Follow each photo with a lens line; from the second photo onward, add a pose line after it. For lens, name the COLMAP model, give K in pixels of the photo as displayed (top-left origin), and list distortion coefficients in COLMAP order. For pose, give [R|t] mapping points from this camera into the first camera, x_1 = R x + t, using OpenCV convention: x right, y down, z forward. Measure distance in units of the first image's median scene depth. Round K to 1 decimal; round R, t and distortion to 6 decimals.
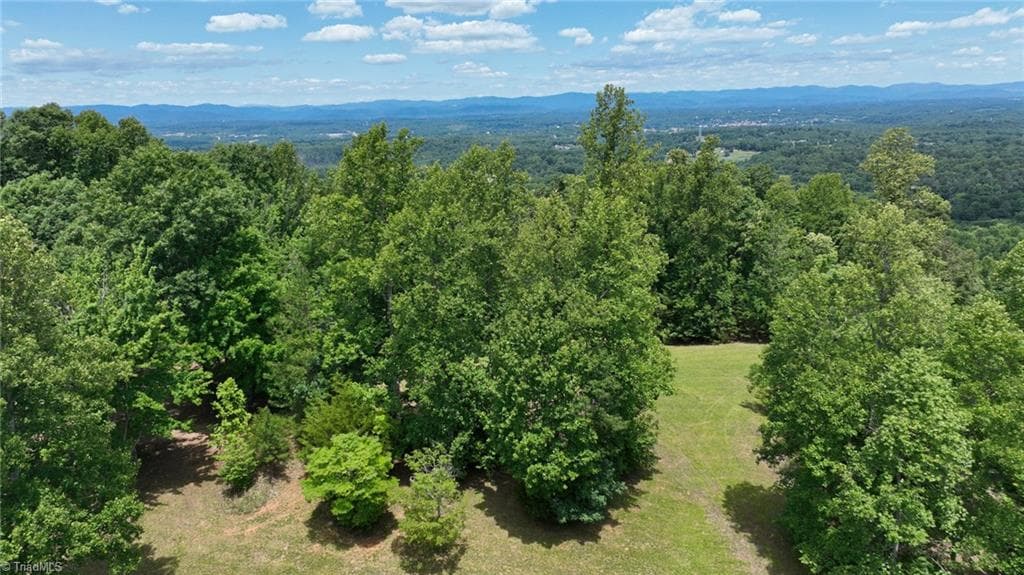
lens RADIAL K [[719.4, 0, 512.9], [0, 719.4, 285.4], [0, 0, 1]] dist [-0.006910, 0.024293]
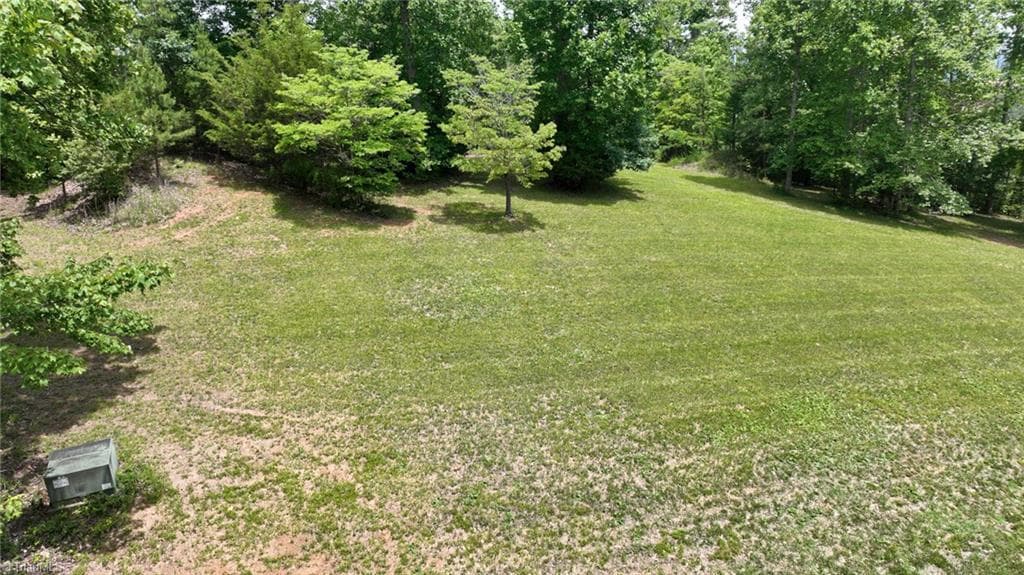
lens RADIAL K [[719.9, 0, 512.2], [0, 719.9, 286.8], [0, 0, 1]] dist [-0.004764, 0.024192]
pose [[0.833527, -0.158216, 0.529339, -0.429922], [0.136492, 0.987390, 0.080196, 0.350496], [-0.535352, 0.005405, 0.844612, 0.379965]]
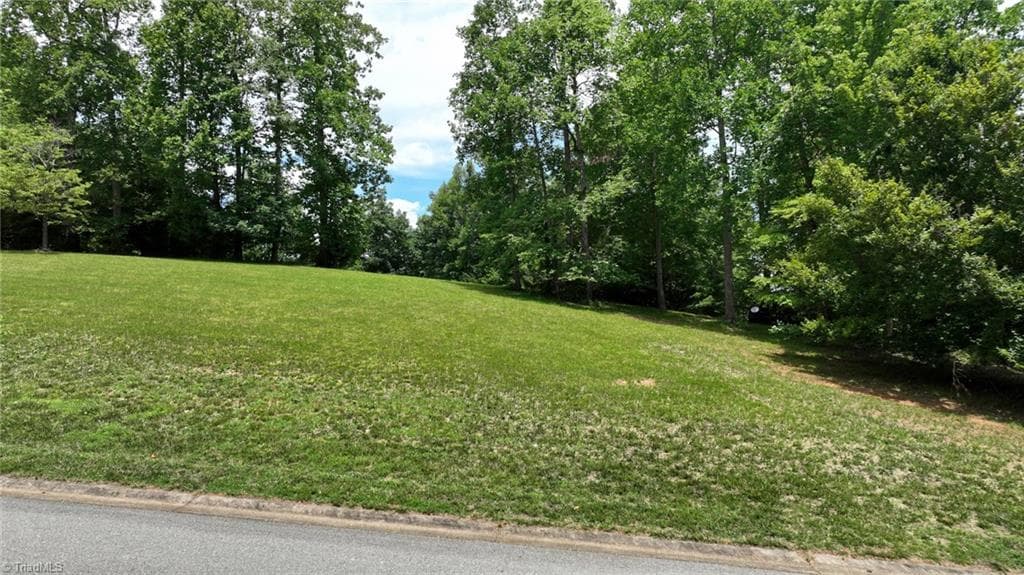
lens RADIAL K [[718.8, 0, 512.1], [0, 718.8, 286.9], [0, 0, 1]] dist [-0.003070, 0.022577]
pose [[0.991965, 0.004614, 0.126431, 0.285577], [0.030911, 0.960209, -0.277566, 0.592661], [-0.122681, 0.279244, 0.952351, 0.165568]]
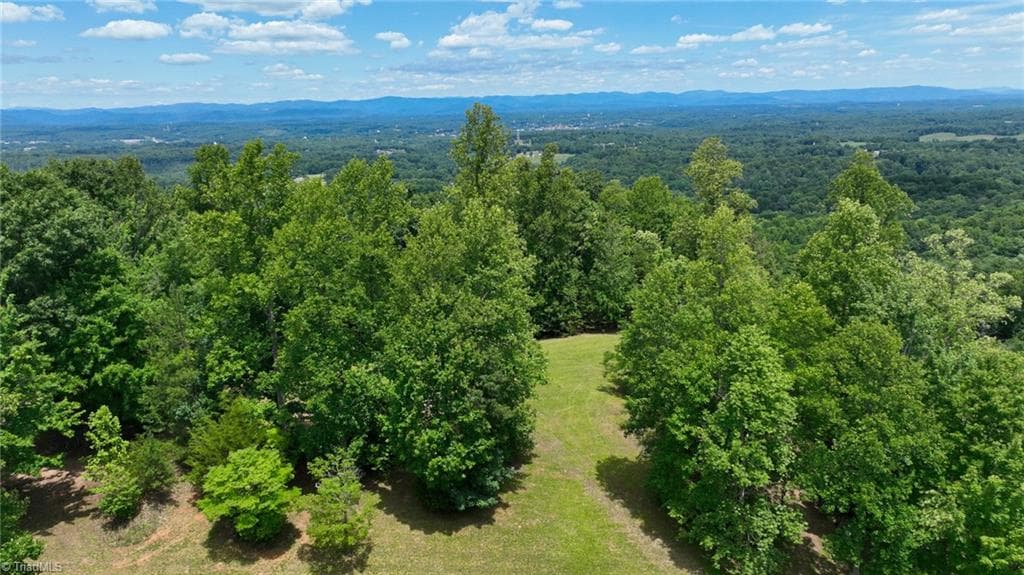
lens RADIAL K [[718.8, 0, 512.1], [0, 718.8, 286.9], [0, 0, 1]] dist [-0.003070, 0.022577]
pose [[0.970758, -0.055187, 0.233629, -0.084167], [0.055994, 0.998426, 0.003182, -0.002282], [-0.233437, 0.009993, 0.972321, -0.061974]]
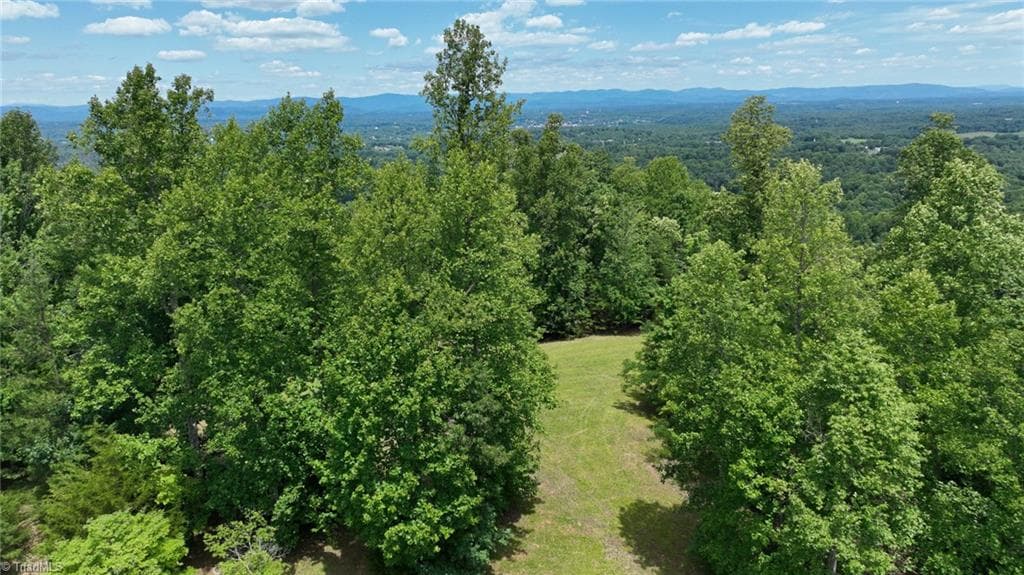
lens RADIAL K [[718.8, 0, 512.1], [0, 718.8, 286.9], [0, 0, 1]] dist [-0.003070, 0.022577]
pose [[0.970275, -0.055007, 0.235669, -0.011258], [0.054980, 0.998465, 0.006690, 0.007677], [-0.235676, 0.006466, 0.971810, 0.231862]]
